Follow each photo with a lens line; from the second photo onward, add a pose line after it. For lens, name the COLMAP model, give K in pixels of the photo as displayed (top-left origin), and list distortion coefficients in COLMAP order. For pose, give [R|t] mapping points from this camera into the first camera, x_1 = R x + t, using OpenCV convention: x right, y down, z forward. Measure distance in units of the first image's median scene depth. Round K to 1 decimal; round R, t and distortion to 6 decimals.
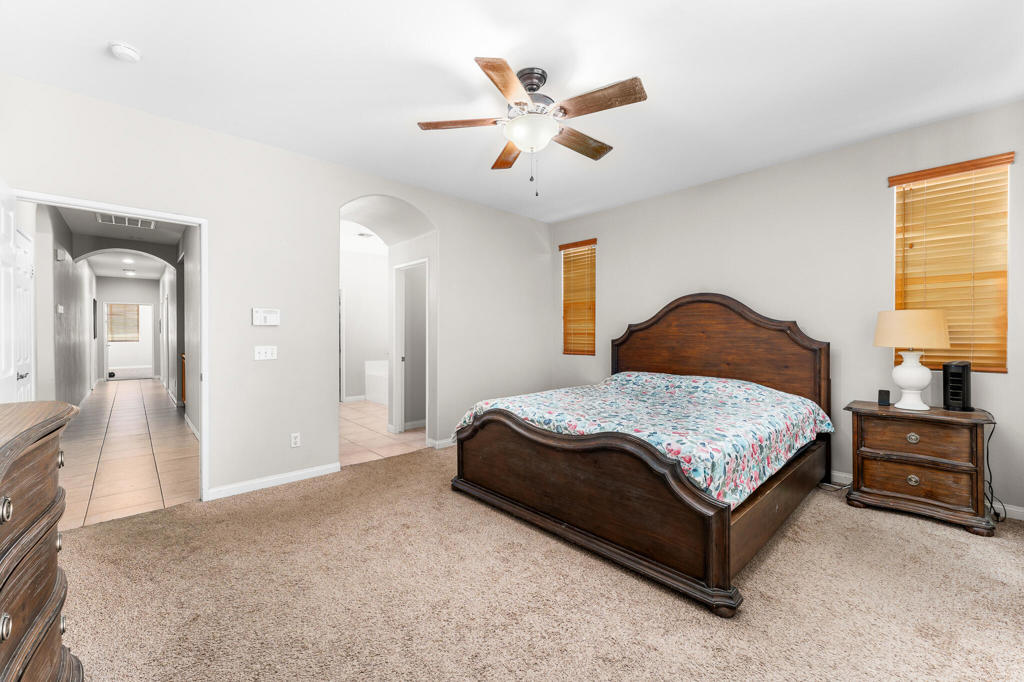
lens RADIAL K [[409.2, 0, 513.0], [0, 409.2, 335.5], [0, 0, 1]] dist [-0.001076, -0.000147]
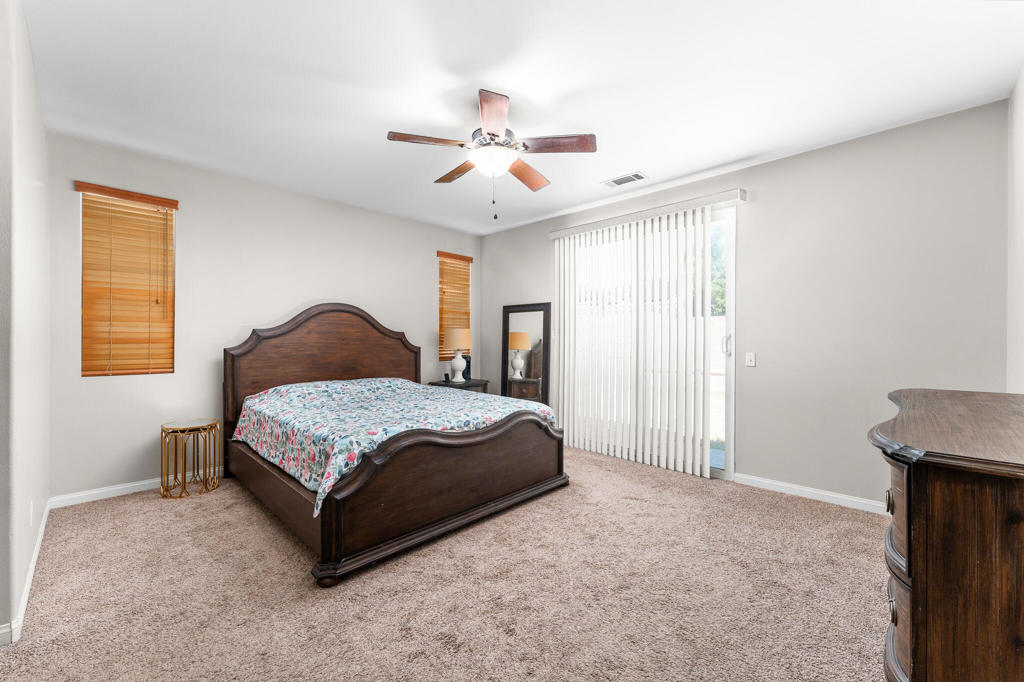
lens RADIAL K [[409.4, 0, 508.3], [0, 409.4, 339.1], [0, 0, 1]] dist [0.001789, 0.000170]
pose [[-0.041199, 0.005801, 0.999134, -0.790792], [0.000707, 0.999983, -0.005777, -0.003308], [-0.999151, 0.000468, -0.041202, 0.743856]]
